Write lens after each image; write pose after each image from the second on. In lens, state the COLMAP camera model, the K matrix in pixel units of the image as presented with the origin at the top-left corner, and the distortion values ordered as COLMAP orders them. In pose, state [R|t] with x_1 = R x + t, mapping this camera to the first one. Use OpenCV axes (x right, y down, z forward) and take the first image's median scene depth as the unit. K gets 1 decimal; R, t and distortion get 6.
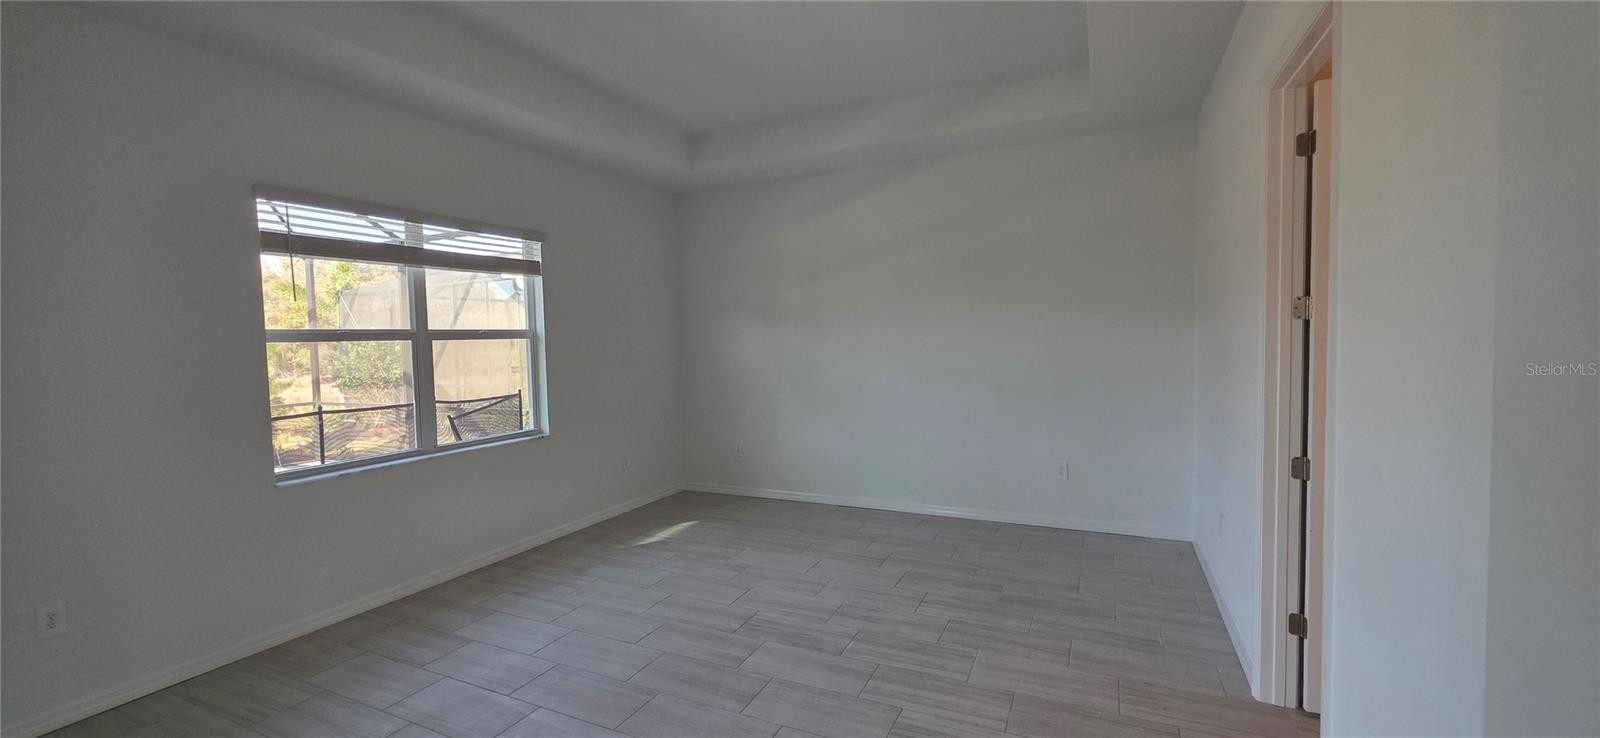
lens RADIAL K [[658.5, 0, 750.4], [0, 658.5, 369.7], [0, 0, 1]] dist [0.002247, 0.000212]
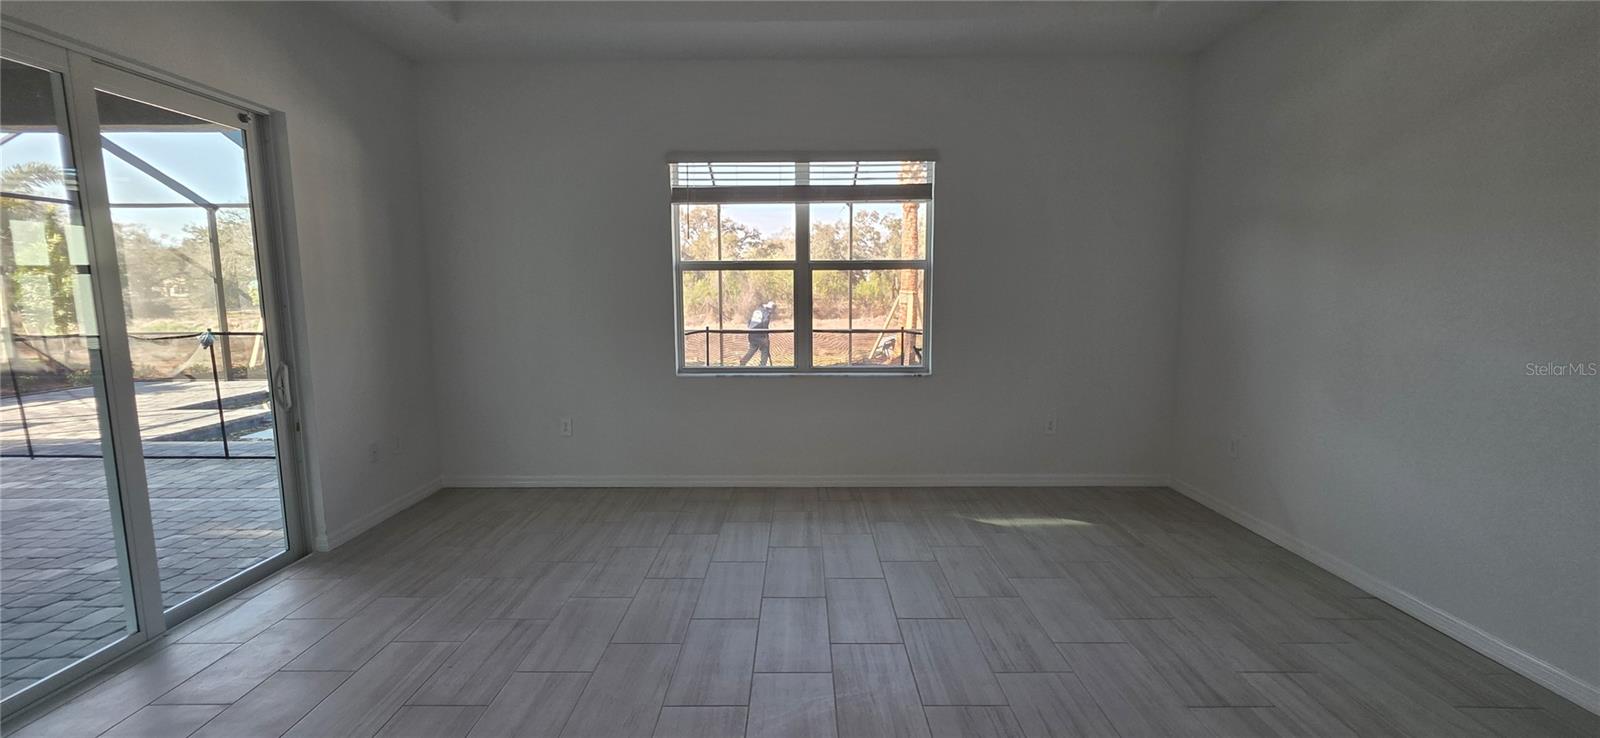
lens RADIAL K [[631.0, 0, 786.2], [0, 631.0, 363.6], [0, 0, 1]] dist [0.000385, 0.000040]
pose [[0.456878, 0.124565, -0.880764, 0.443418], [-0.052416, 0.992196, 0.113134, -0.006939], [0.887984, -0.005522, 0.459842, 0.483089]]
